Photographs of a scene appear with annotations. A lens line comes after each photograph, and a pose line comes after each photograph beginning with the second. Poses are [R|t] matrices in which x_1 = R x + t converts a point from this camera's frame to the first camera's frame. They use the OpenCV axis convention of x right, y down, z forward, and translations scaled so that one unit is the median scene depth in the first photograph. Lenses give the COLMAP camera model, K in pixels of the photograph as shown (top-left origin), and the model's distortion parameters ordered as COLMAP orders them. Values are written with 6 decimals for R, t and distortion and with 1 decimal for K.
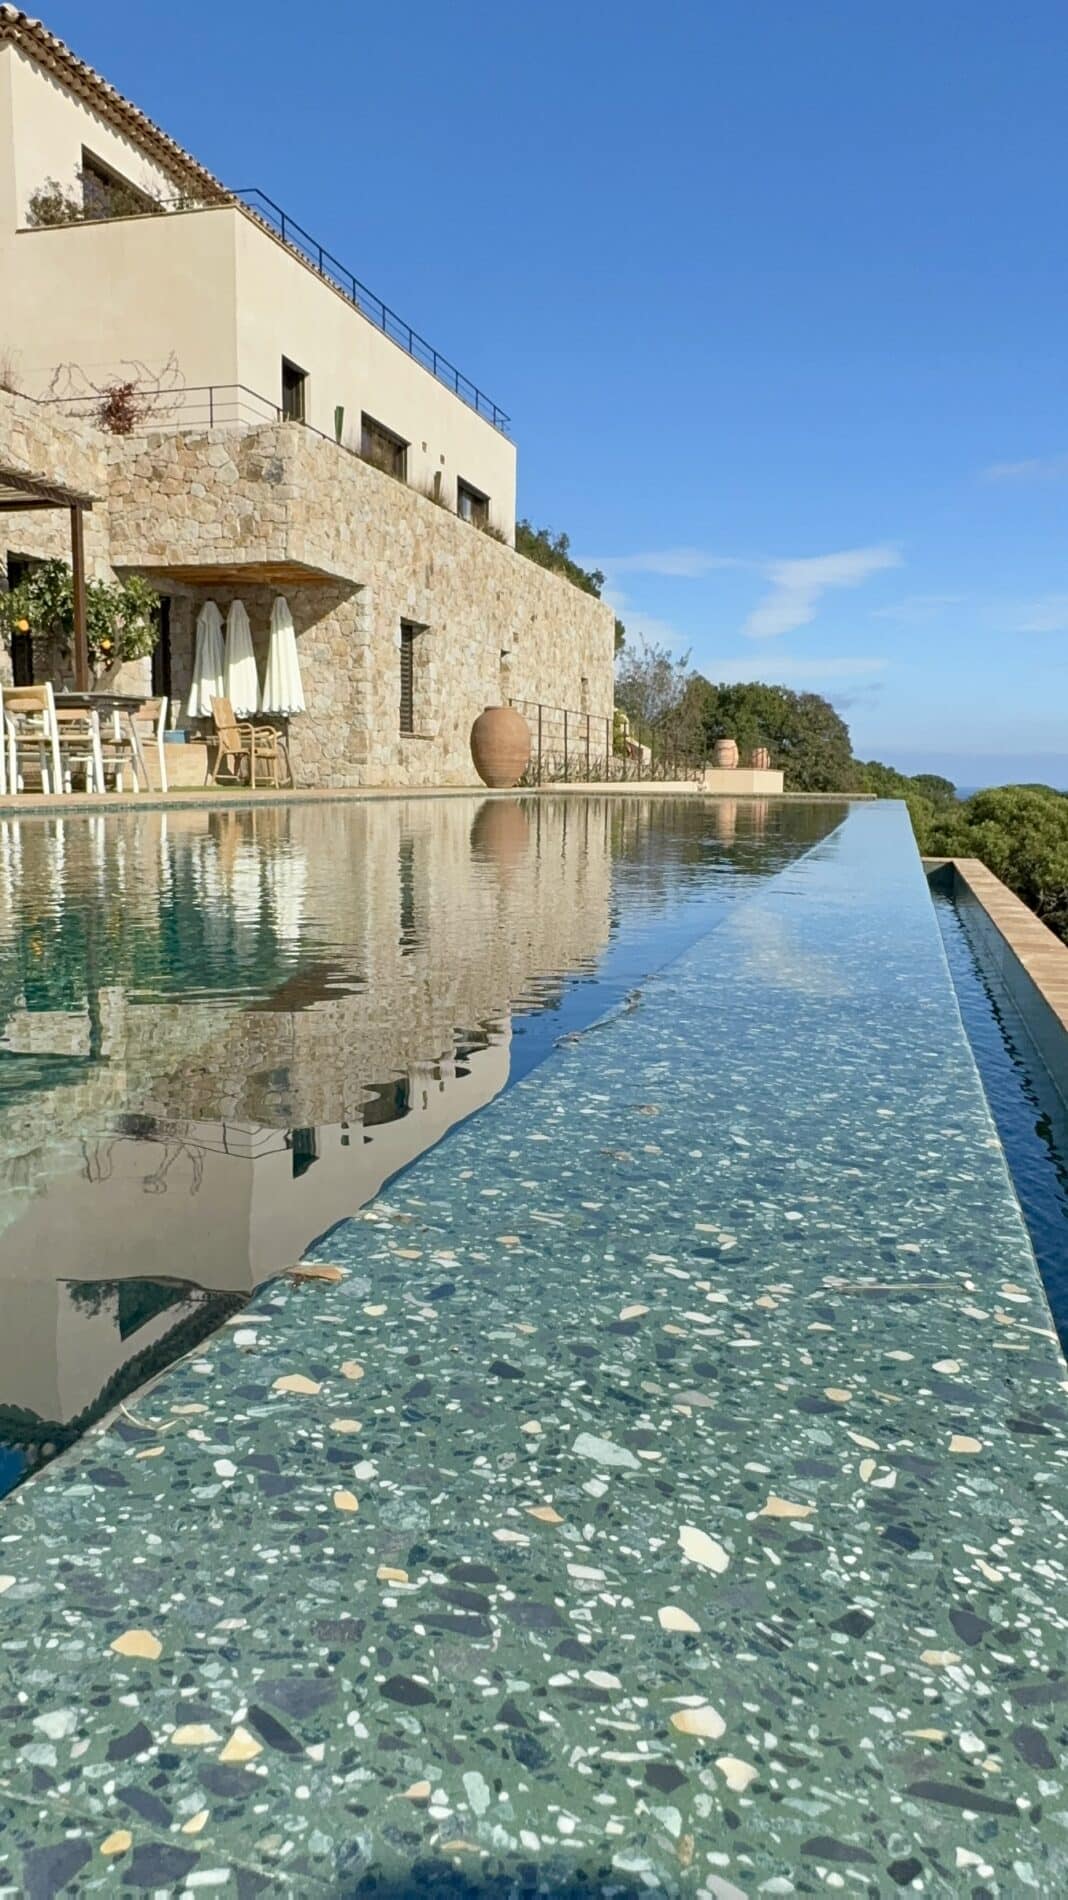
lens RADIAL K [[1269.8, 0, 534.0], [0, 1269.8, 950.0], [0, 0, 1]] dist [-0.002474, 0.001515]
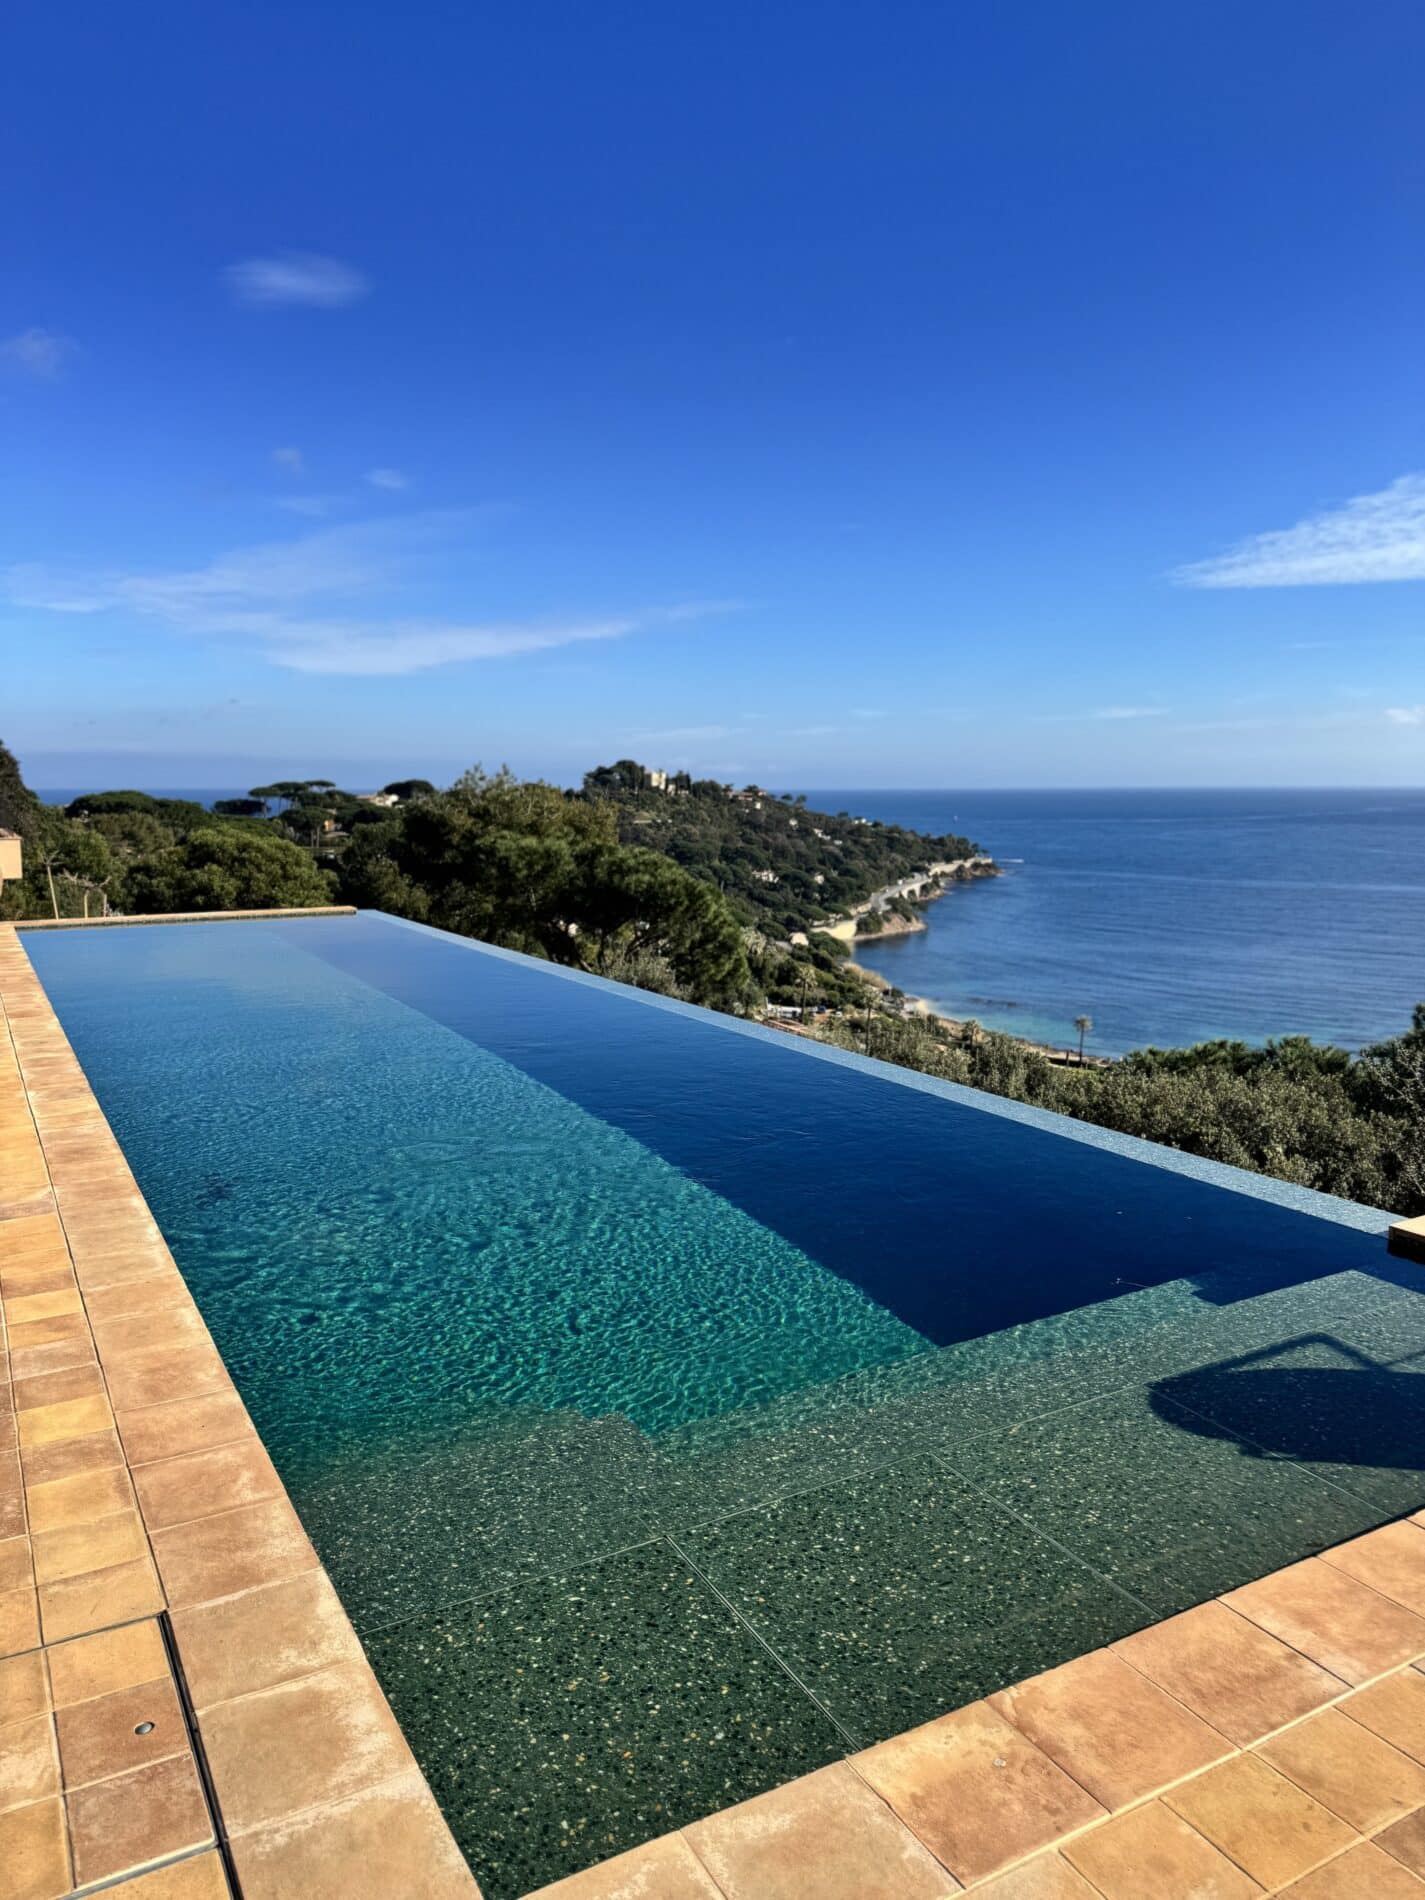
lens RADIAL K [[1339.9, 0, 712.5], [0, 1339.9, 950.0], [0, 0, 1]] dist [-0.000641, -0.001310]
pose [[0.701683, -0.102634, 0.705058, -0.323491], [0.108432, 0.993426, 0.036699, -0.078210], [-0.704190, 0.050700, 0.708199, -0.095122]]
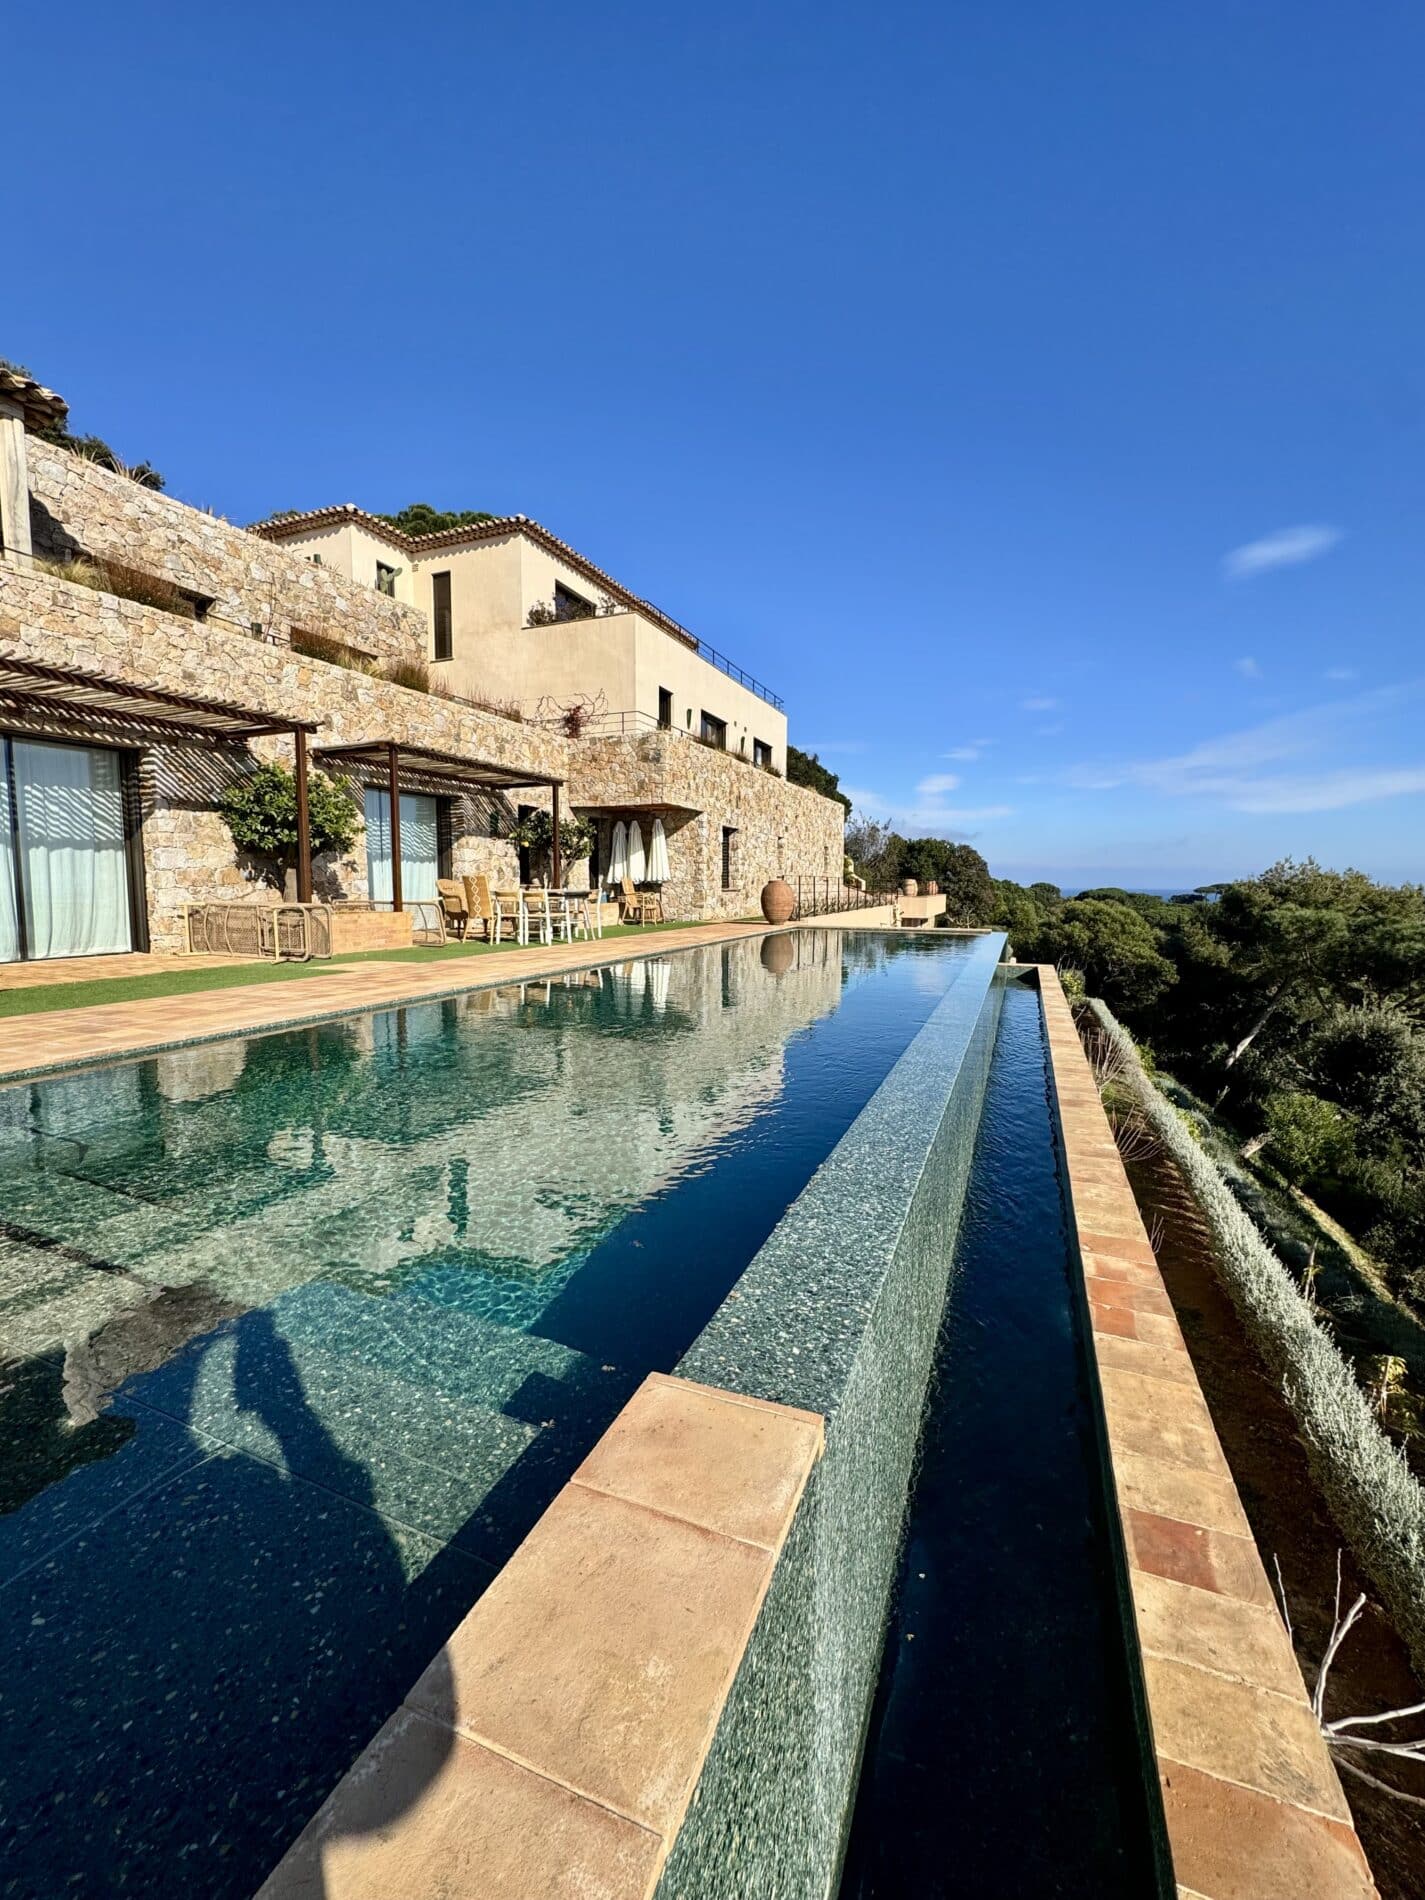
lens RADIAL K [[756.1, 0, 712.5], [0, 756.1, 950.0], [0, 0, 1]] dist [0.000473, 0.000033]
pose [[0.993609, -0.000381, -0.112878, 0.002994], [-0.005437, 0.998672, -0.051233, -0.031426], [0.112748, 0.051519, 0.992287, -0.068360]]
